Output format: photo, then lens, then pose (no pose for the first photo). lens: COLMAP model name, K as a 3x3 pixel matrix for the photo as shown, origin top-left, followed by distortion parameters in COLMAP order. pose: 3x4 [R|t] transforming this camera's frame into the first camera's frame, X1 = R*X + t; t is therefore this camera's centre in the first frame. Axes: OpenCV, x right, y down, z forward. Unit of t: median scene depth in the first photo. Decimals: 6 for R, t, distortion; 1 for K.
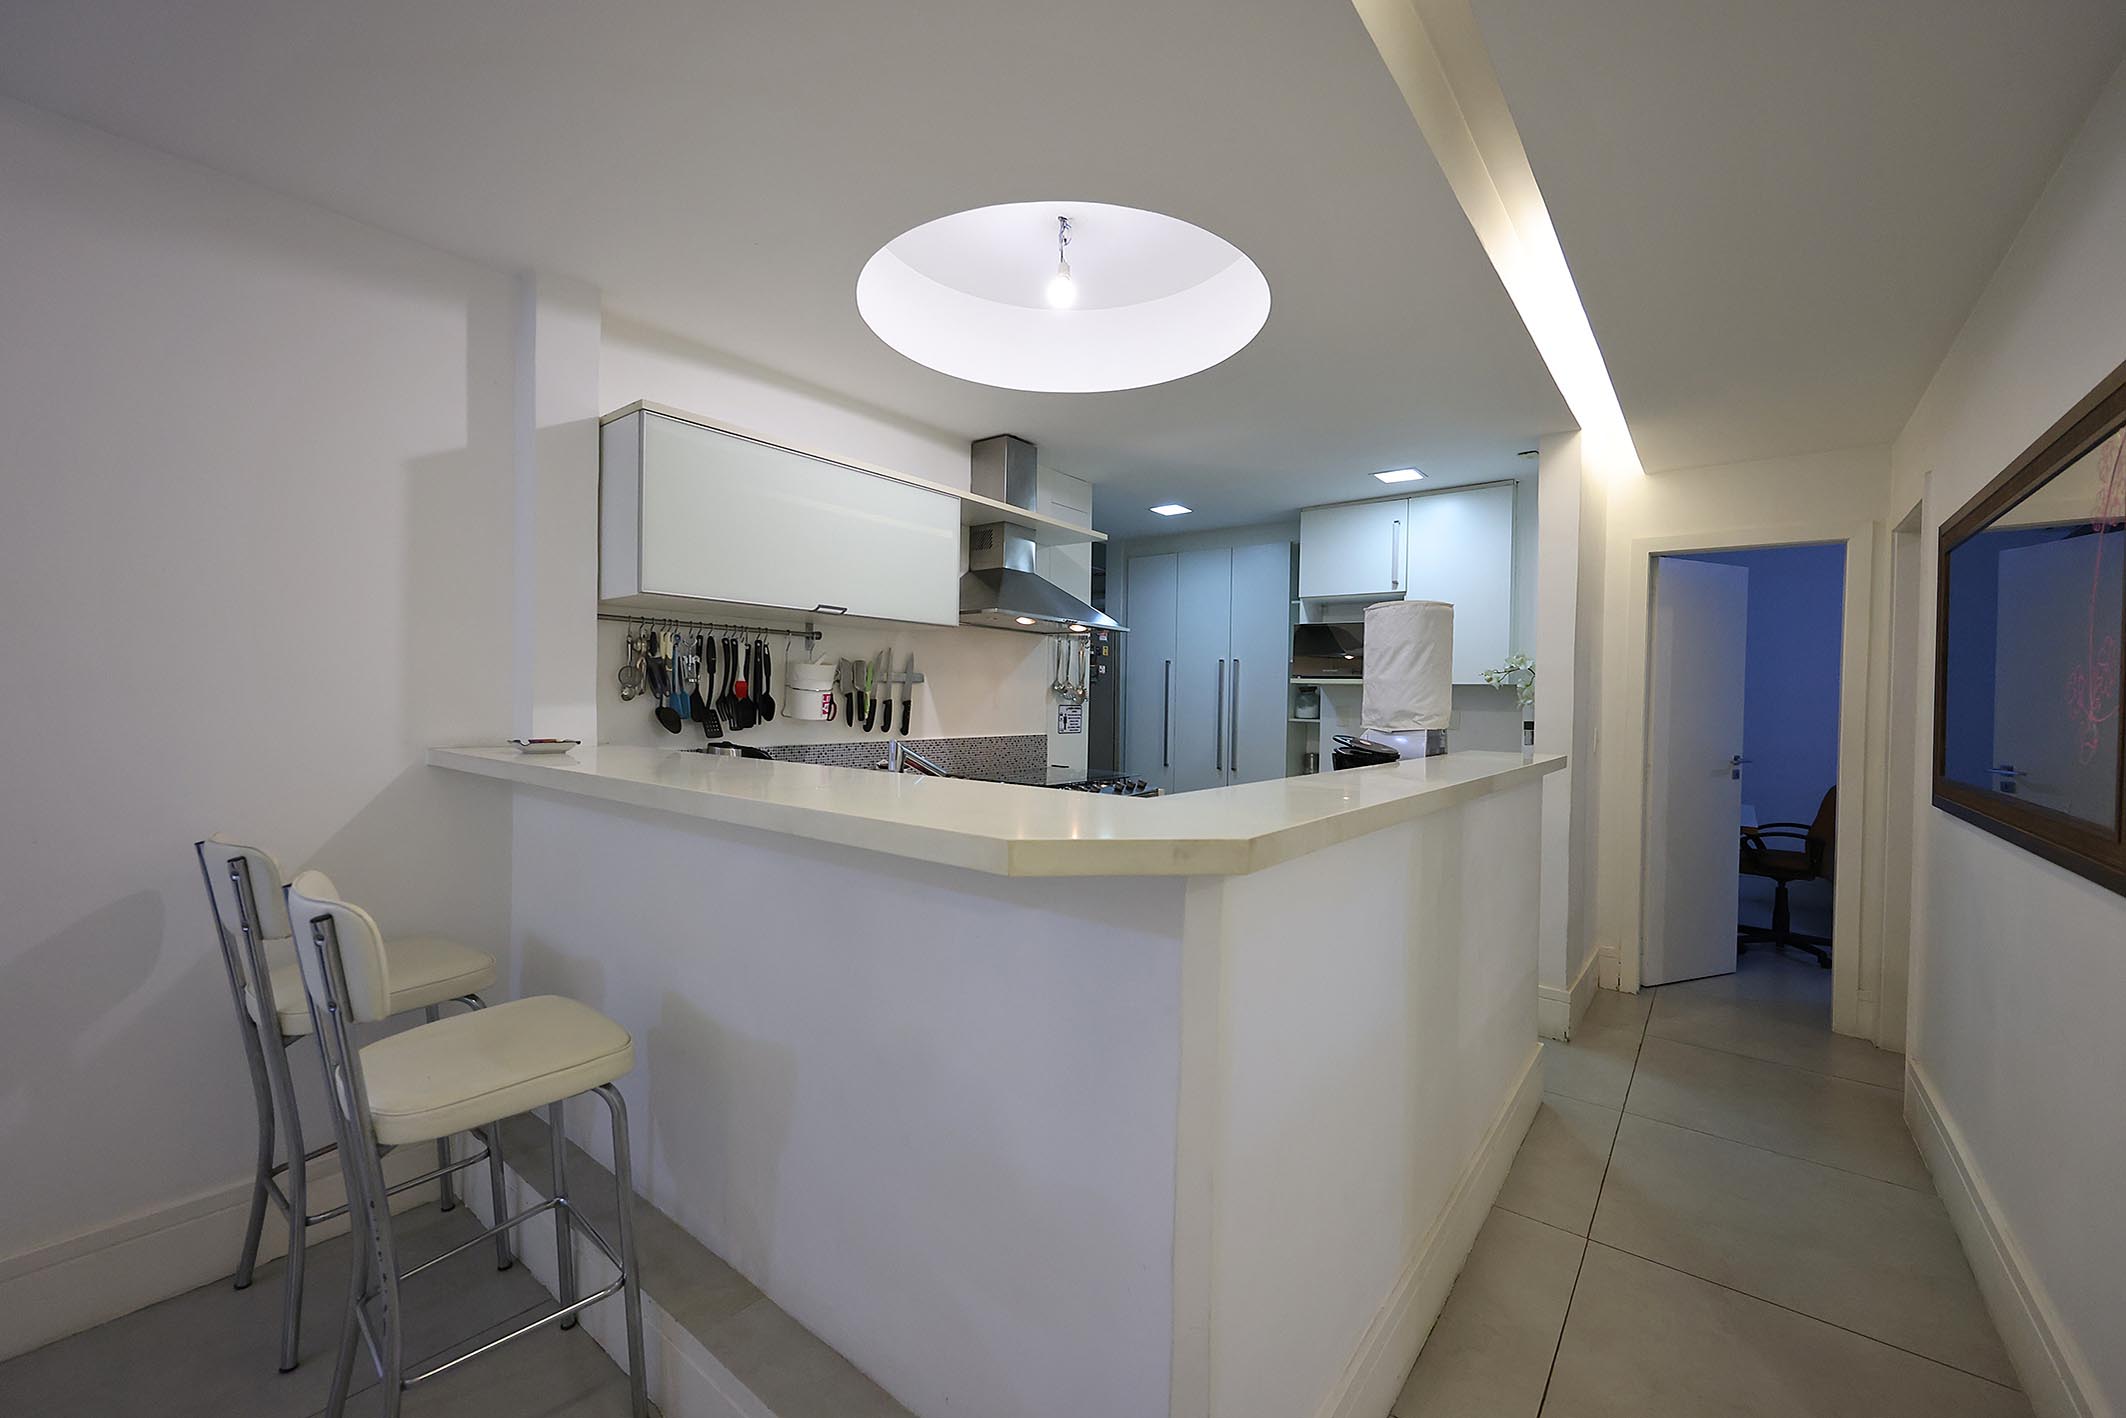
lens RADIAL K [[855.7, 0, 1060.7], [0, 855.7, 704.1], [0, 0, 1]] dist [-0.001759, 0.000538]
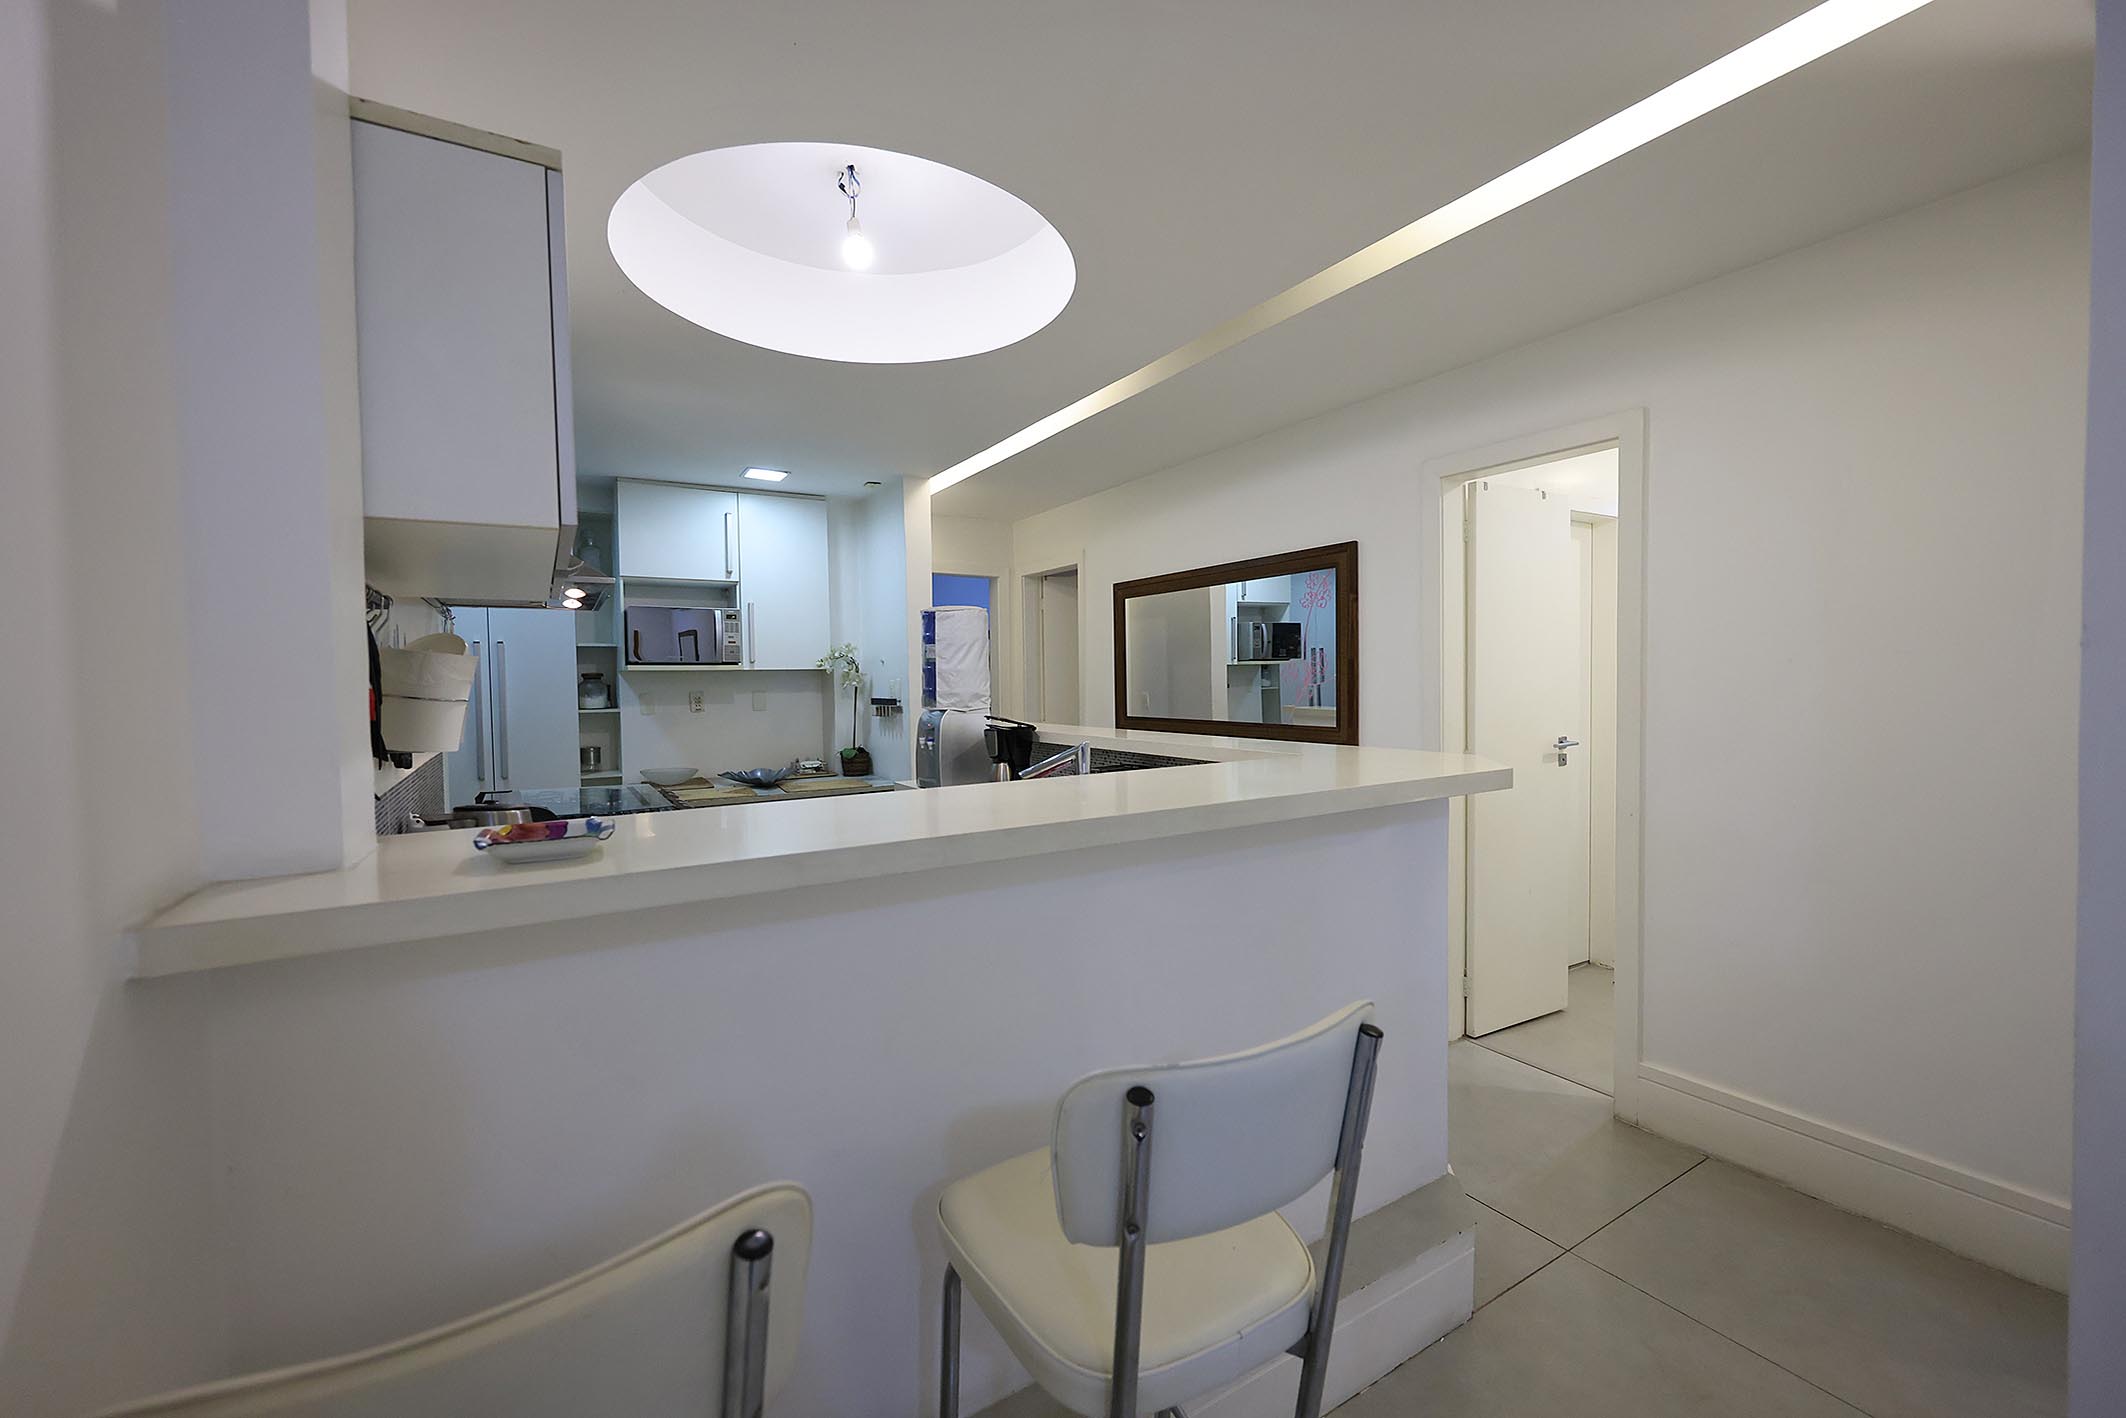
lens RADIAL K [[854.5, 0, 1047.2], [0, 854.5, 705.8], [0, 0, 1]] dist [-0.001150, 0.000016]
pose [[0.359133, -0.053863, 0.931731, -0.726928], [0.026895, 0.998516, 0.047357, -0.030635], [-0.932899, 0.008052, 0.360048, 0.440362]]
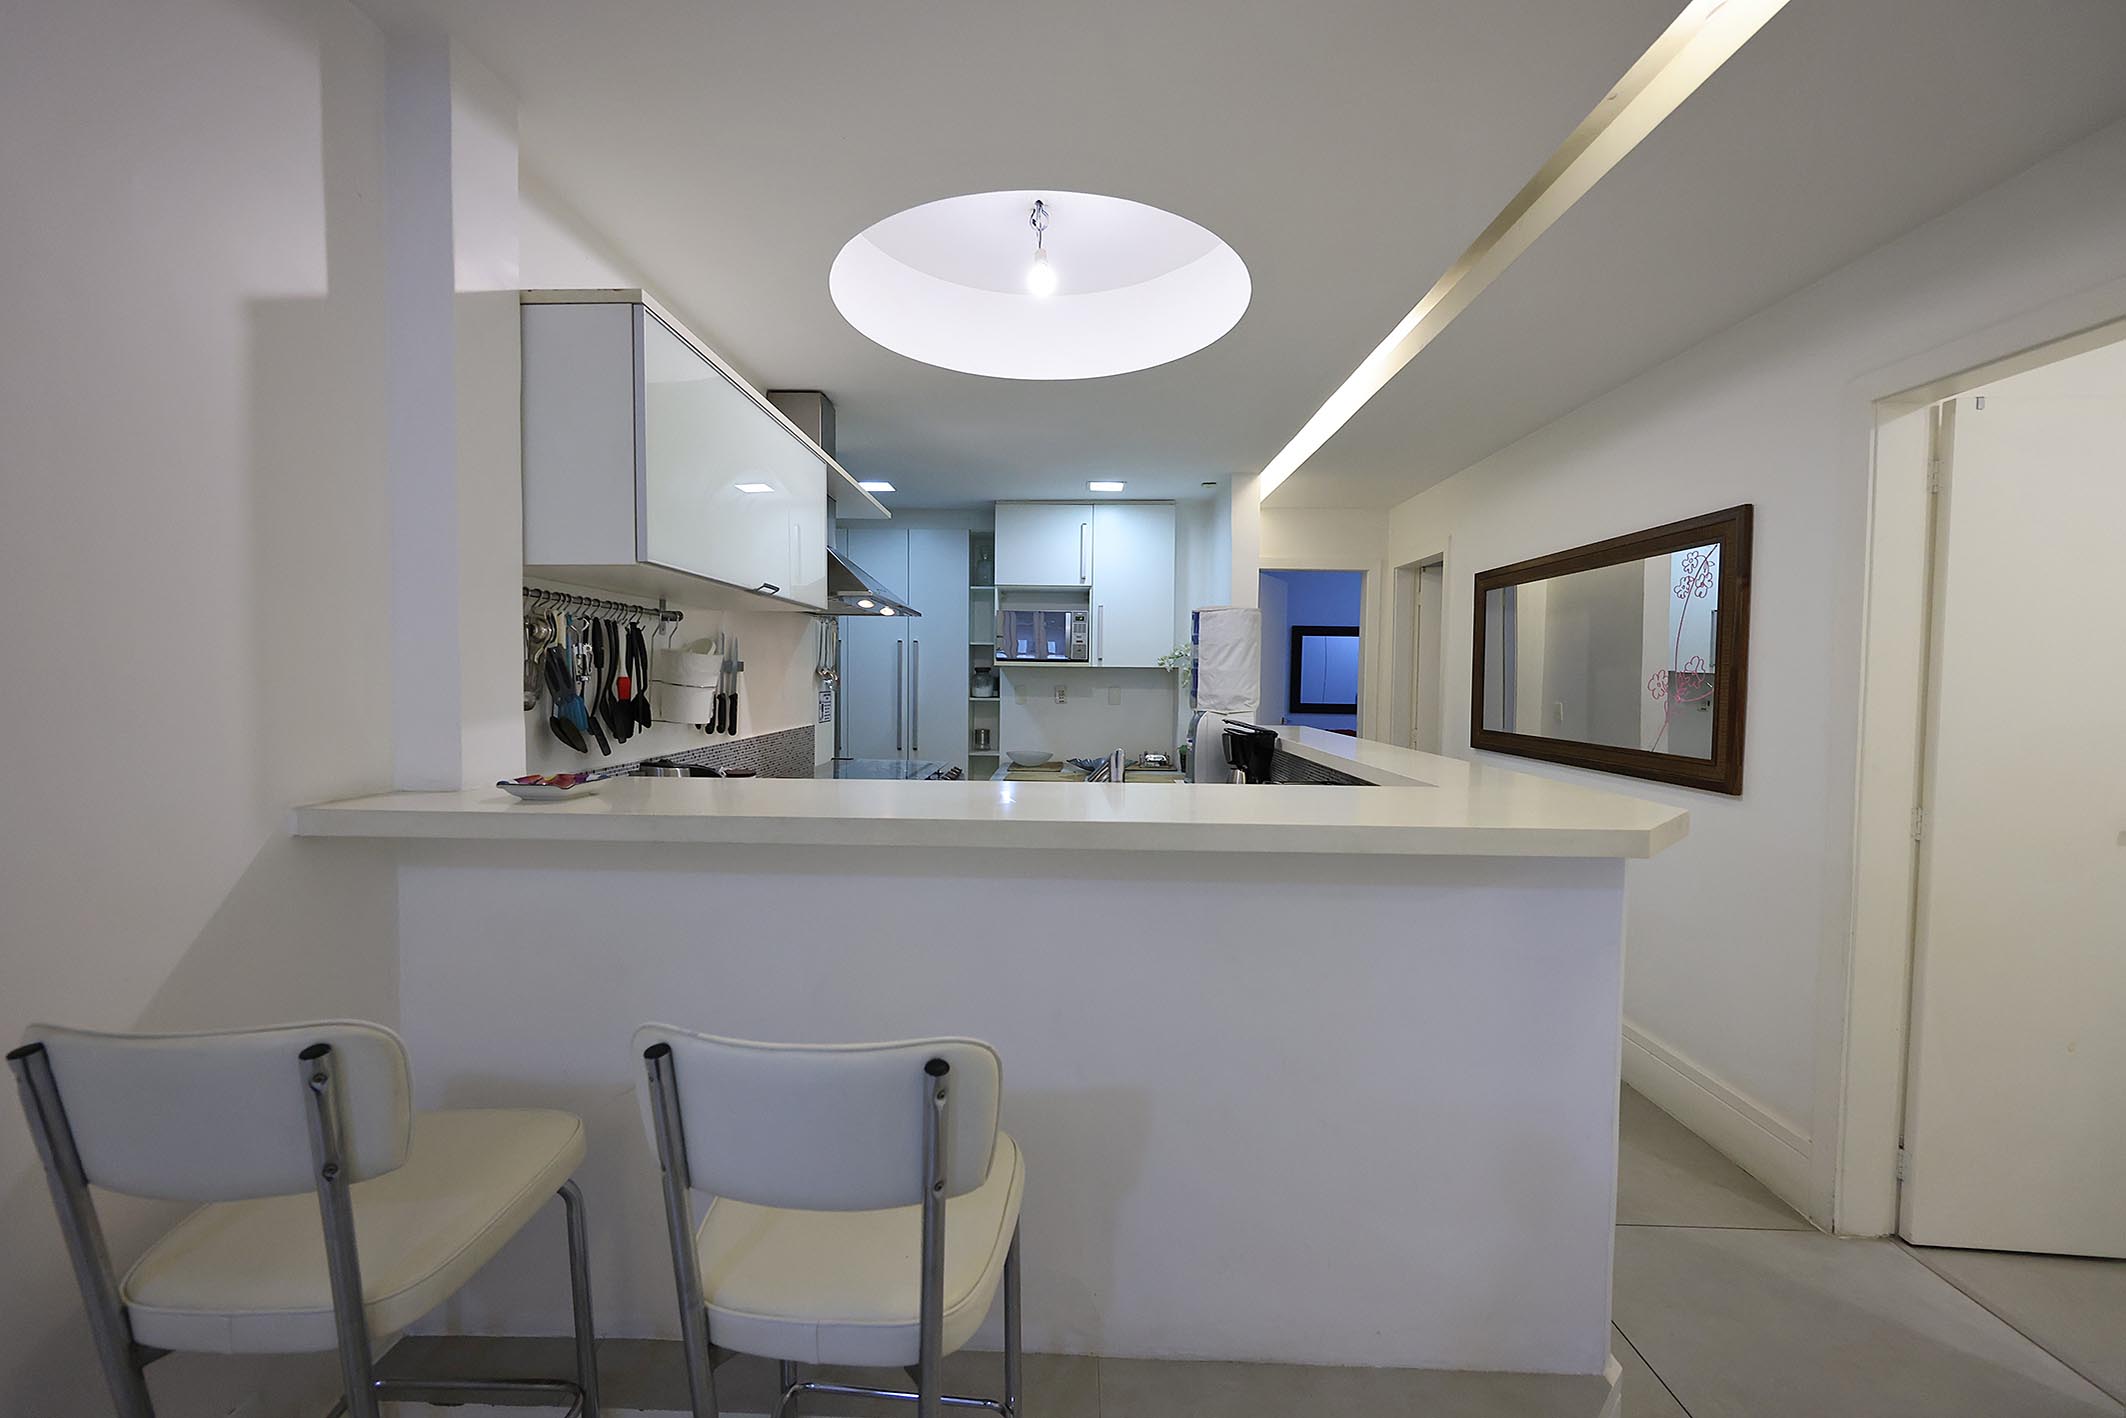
lens RADIAL K [[848.7, 0, 1042.7], [0, 848.7, 706.1], [0, 0, 1]] dist [-0.000121, 0.000117]
pose [[0.809678, -0.030512, 0.586080, -0.527540], [0.007606, 0.999109, 0.041507, -0.029929], [-0.586825, -0.029150, 0.809189, 0.179452]]
